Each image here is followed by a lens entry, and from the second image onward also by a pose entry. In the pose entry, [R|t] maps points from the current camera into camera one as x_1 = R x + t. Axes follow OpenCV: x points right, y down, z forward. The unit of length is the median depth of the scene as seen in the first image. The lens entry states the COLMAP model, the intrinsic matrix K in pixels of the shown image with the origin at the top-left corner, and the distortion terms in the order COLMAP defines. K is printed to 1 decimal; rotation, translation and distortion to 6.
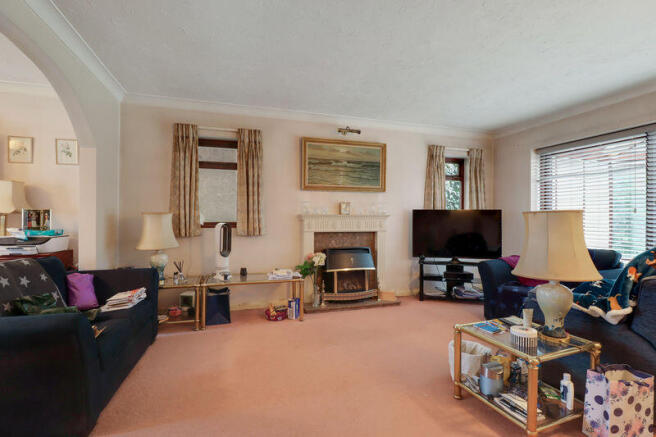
lens RADIAL K [[307.0, 0, 328.0], [0, 307.0, 218.5], [0, 0, 1]] dist [-0.002373, -0.000674]
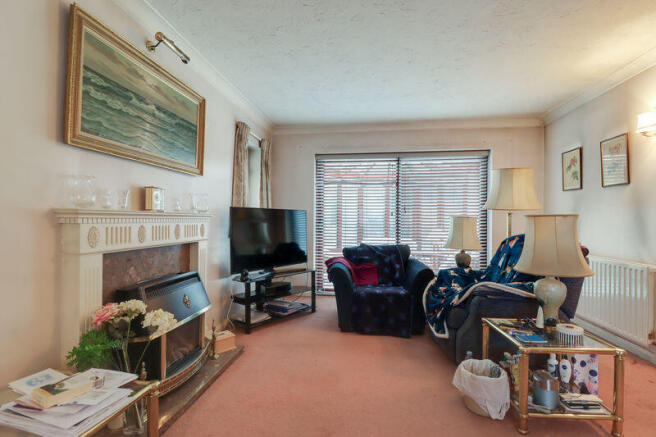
lens RADIAL K [[307.0, 0, 328.0], [0, 307.0, 218.5], [0, 0, 1]] dist [-0.002373, -0.000674]
pose [[0.428246, 0.003156, 0.903657, -0.273494], [-0.002480, 0.999994, -0.002317, -0.001653], [-0.903659, -0.001248, 0.428251, 0.533298]]
